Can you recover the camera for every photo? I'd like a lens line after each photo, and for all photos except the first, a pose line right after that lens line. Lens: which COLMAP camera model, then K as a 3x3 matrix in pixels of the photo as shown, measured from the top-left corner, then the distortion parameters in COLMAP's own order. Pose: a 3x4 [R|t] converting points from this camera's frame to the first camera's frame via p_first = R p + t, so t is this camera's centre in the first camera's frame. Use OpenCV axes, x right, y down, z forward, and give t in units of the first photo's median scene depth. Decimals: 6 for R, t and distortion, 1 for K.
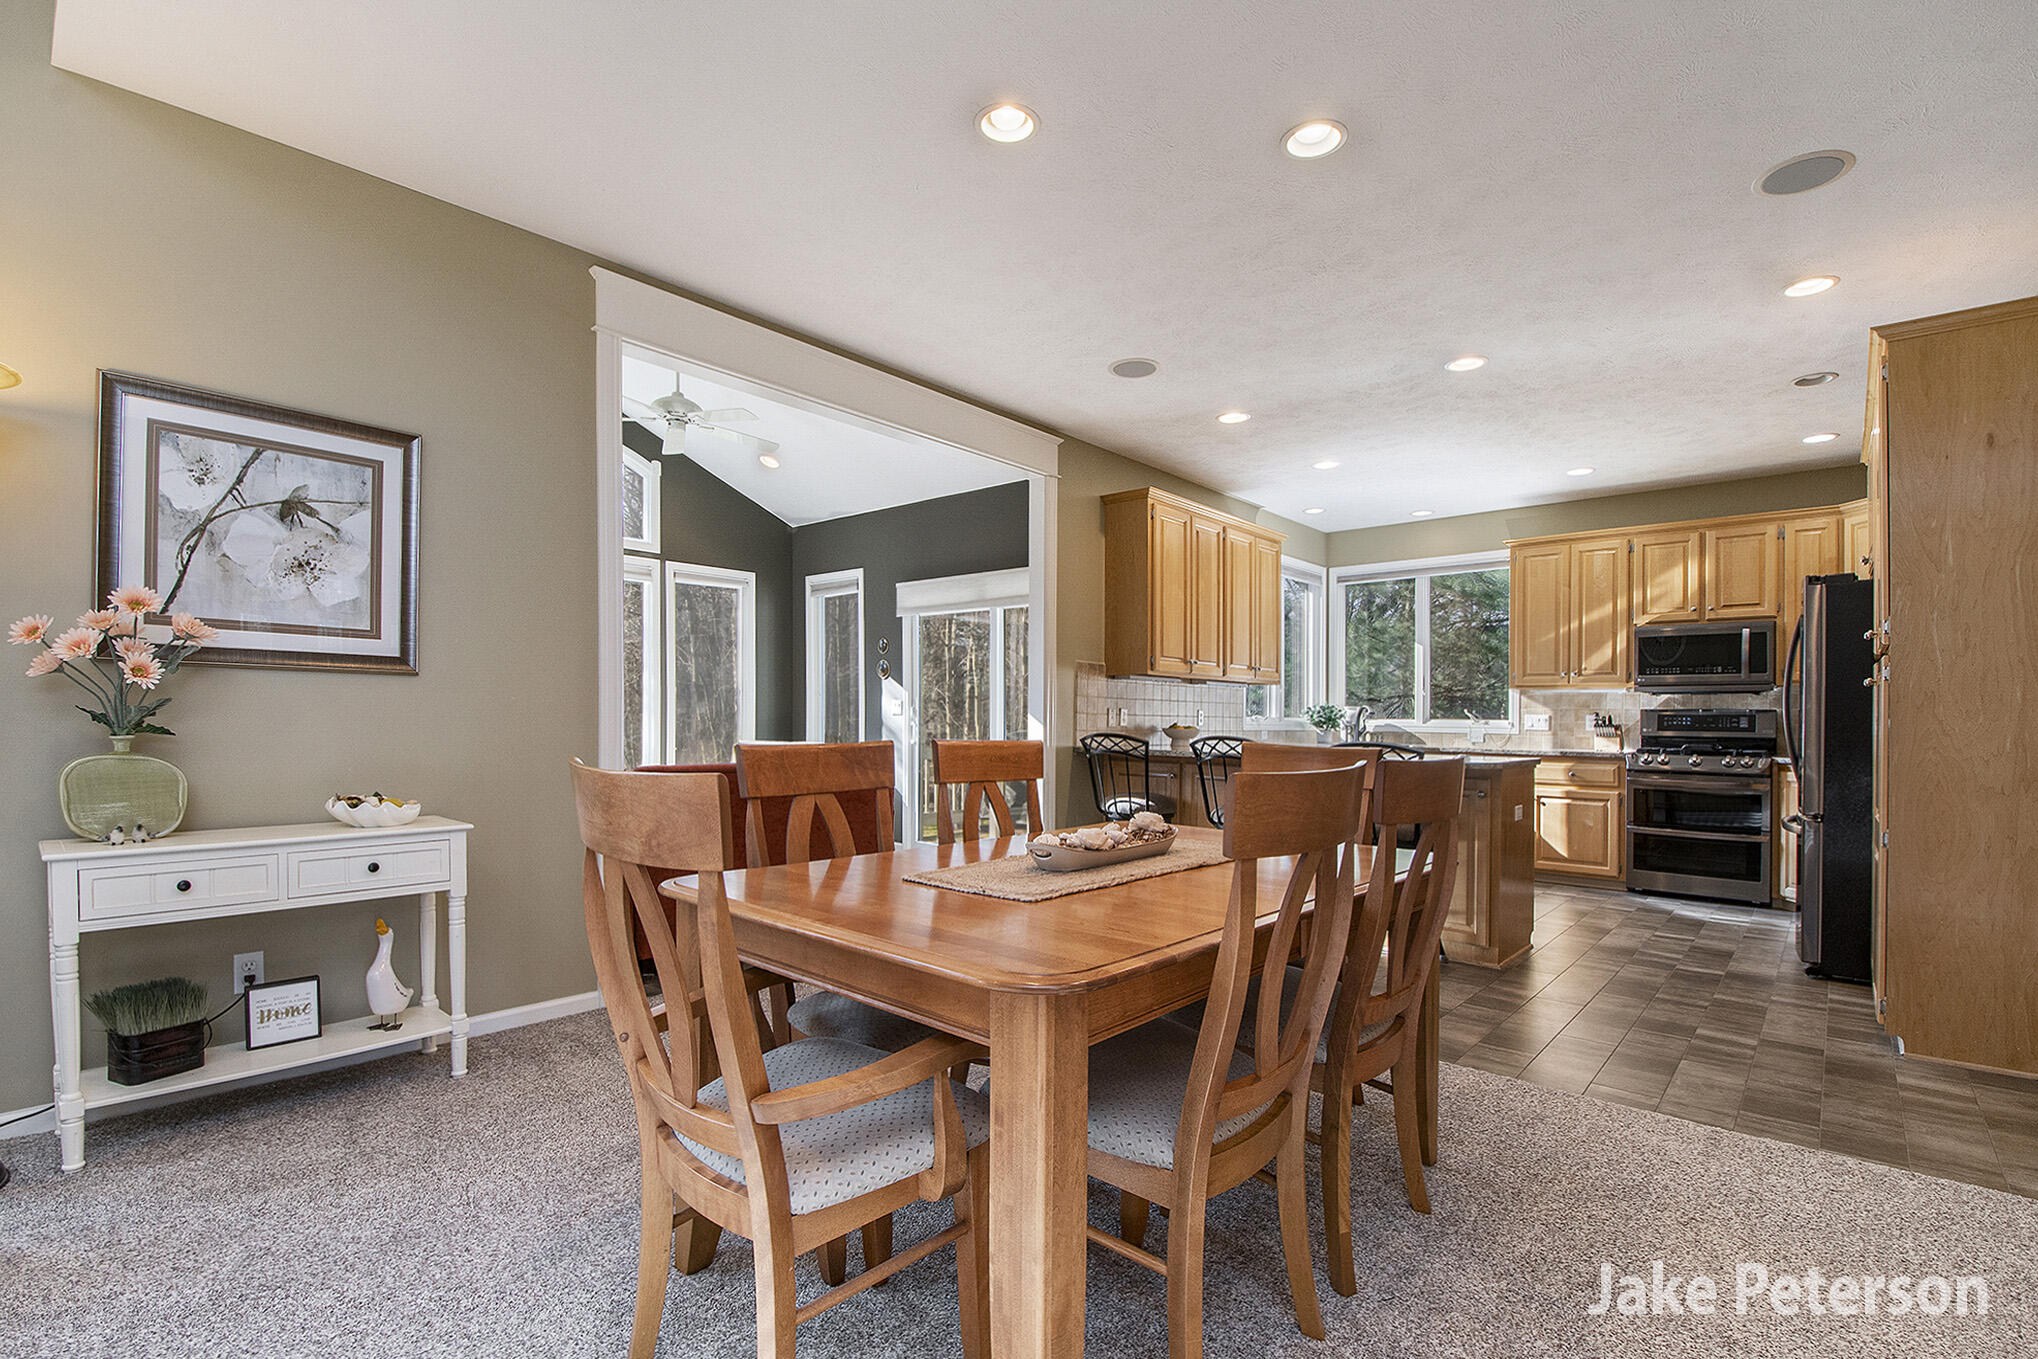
lens RADIAL K [[912.8, 0, 1017.4], [0, 912.8, 712.5], [0, 0, 1]] dist [0.000900, -0.008902]
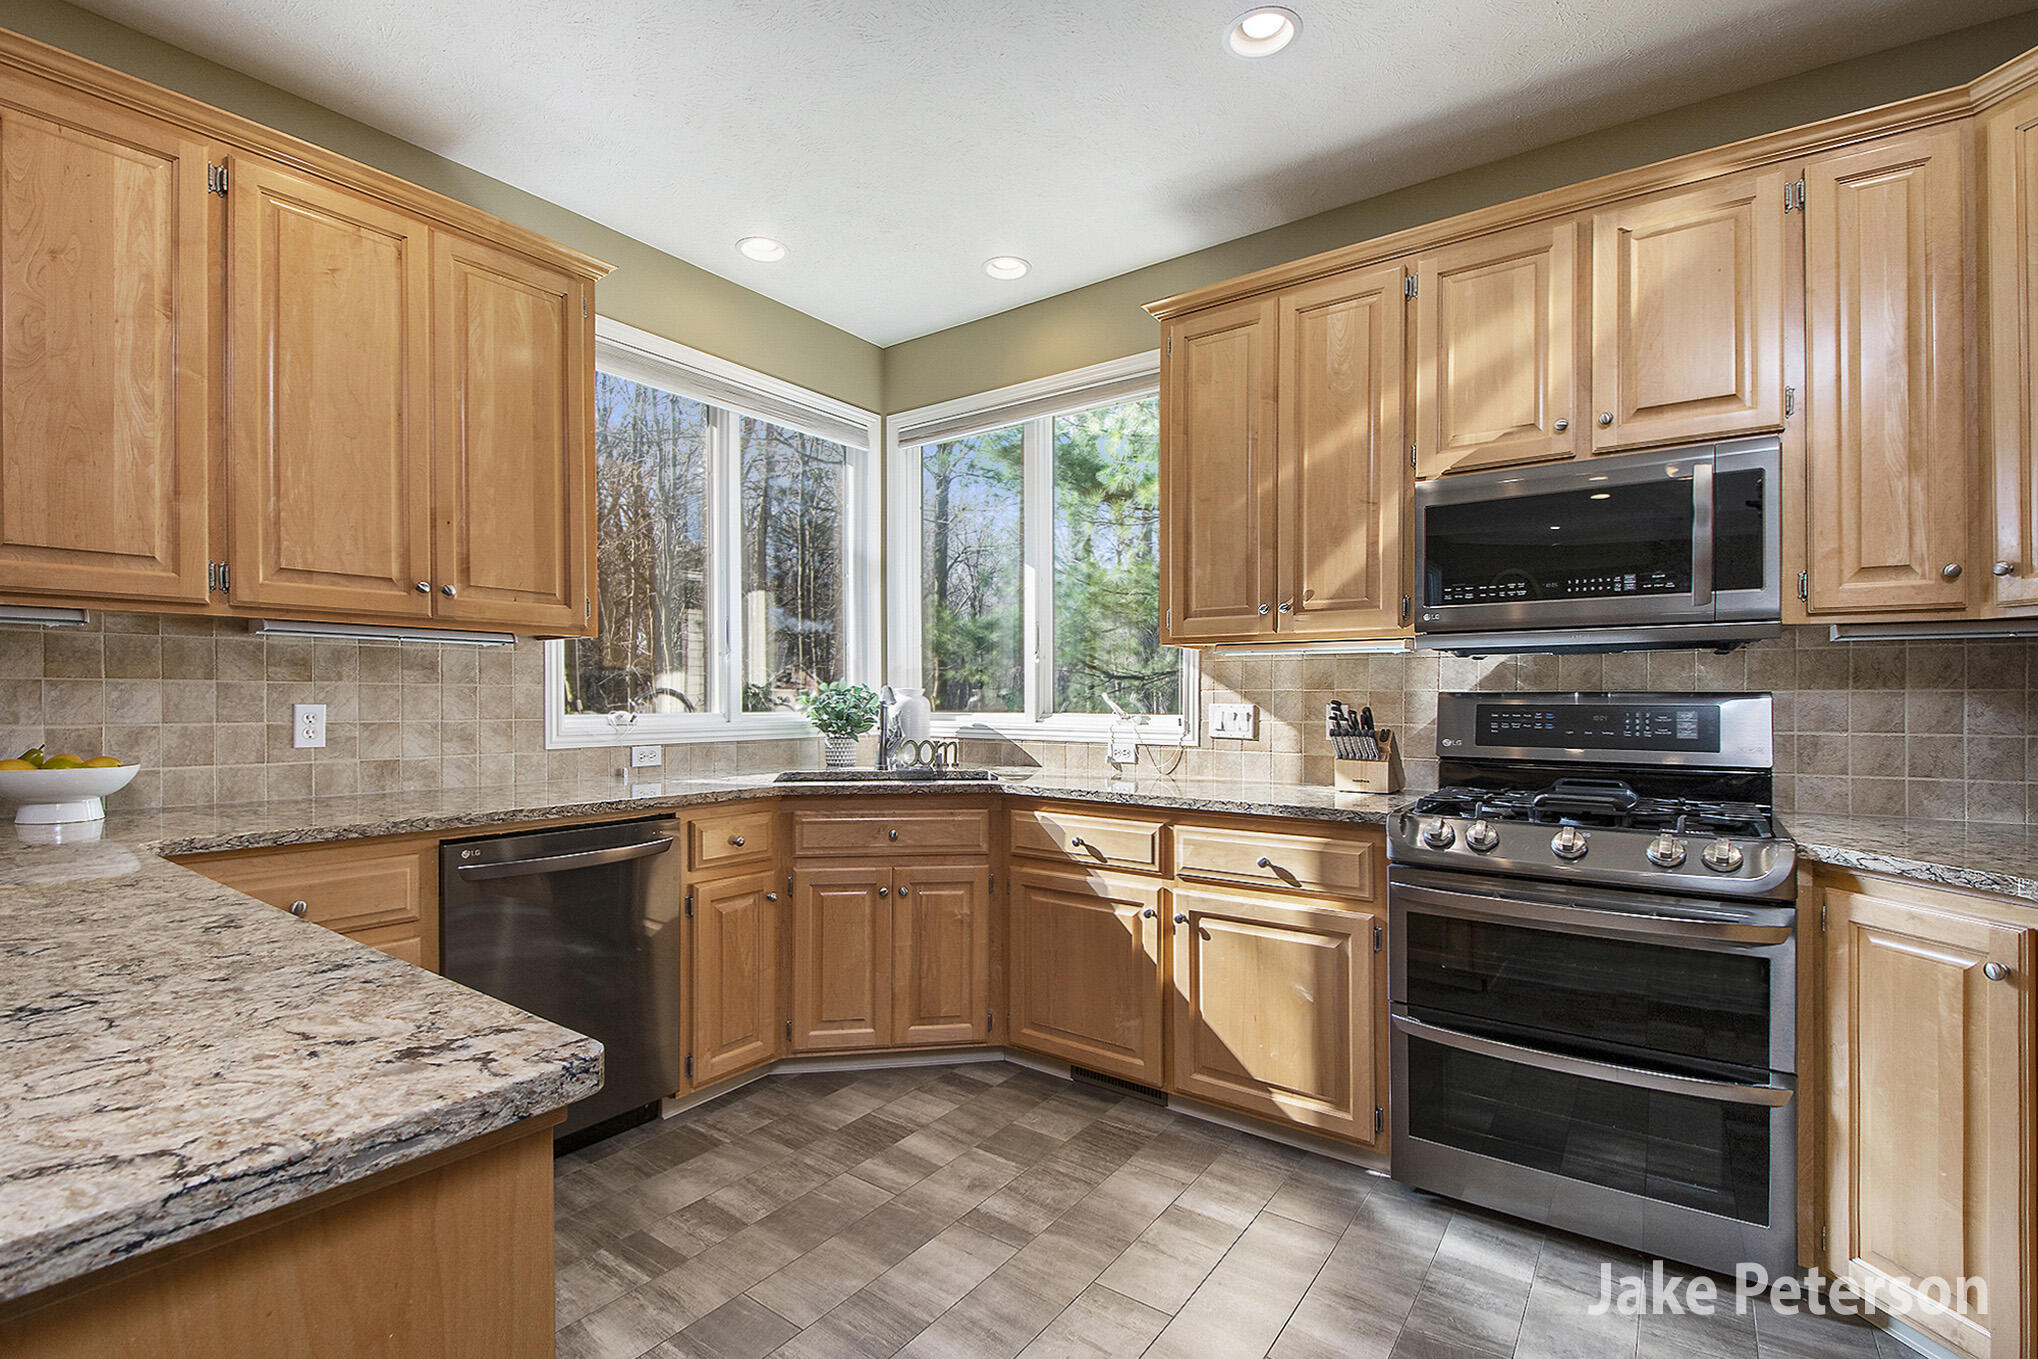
lens RADIAL K [[912.8, 0, 989.3], [0, 912.8, 703.1], [0, 0, 1]] dist [0.000900, -0.008902]
pose [[0.996455, -0.010182, 0.083513, 0.464336], [0.009281, 0.999895, 0.011169, -0.005196], [-0.083618, -0.010354, 0.996444, 0.629581]]
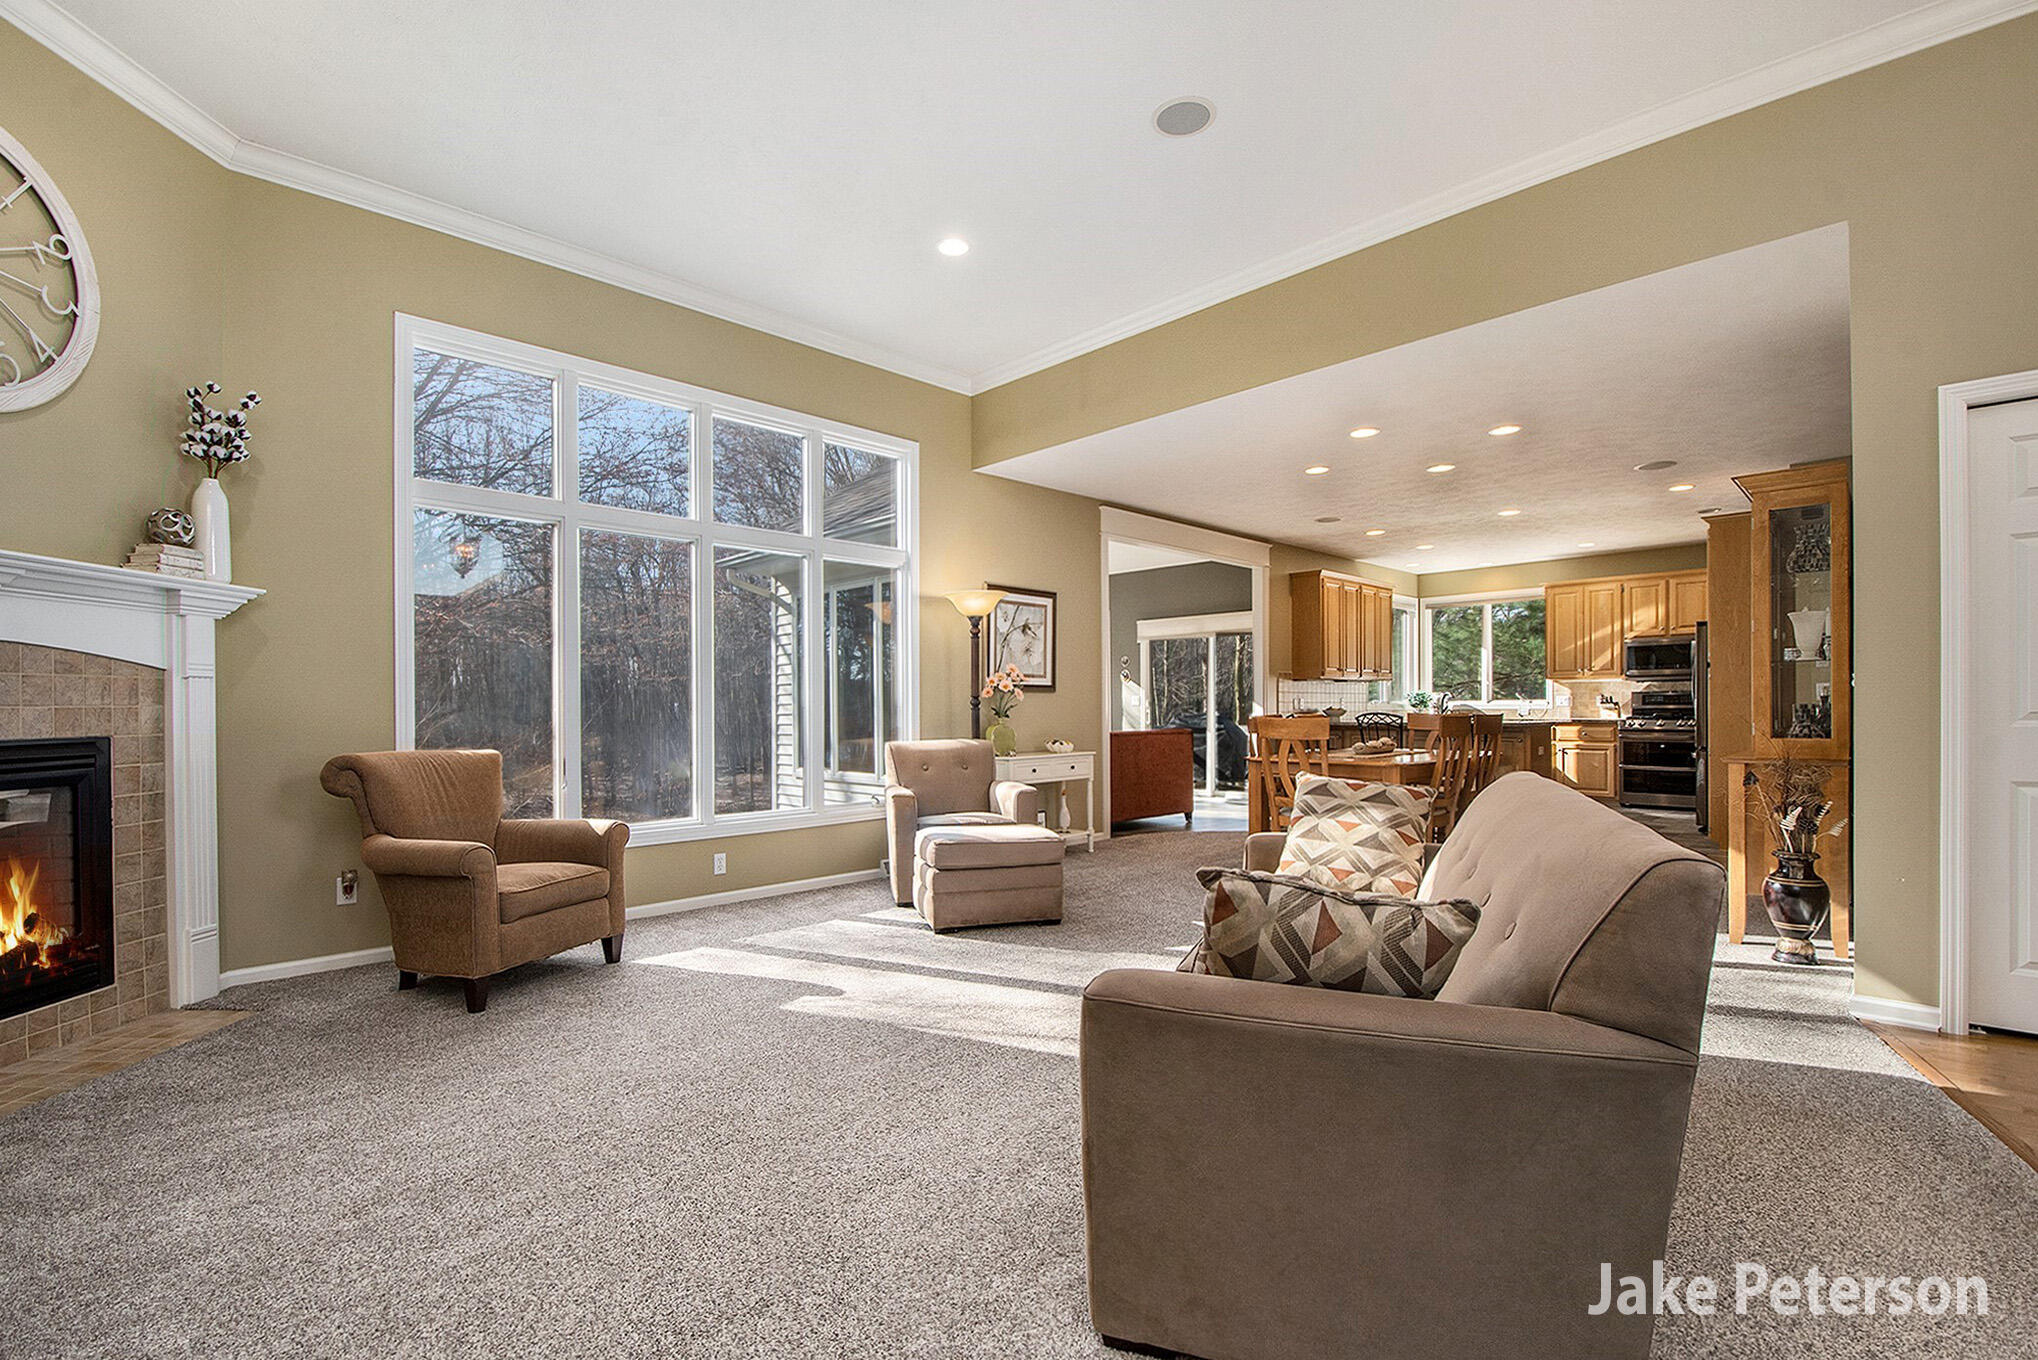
lens RADIAL K [[912.8, 0, 999.1], [0, 912.8, 719.3], [0, 0, 1]] dist [0.000900, -0.008902]
pose [[0.997454, -0.018120, -0.068968, -0.300362], [0.019619, 0.999584, 0.021118, -0.011064], [0.068557, -0.022417, 0.997395, -0.657156]]
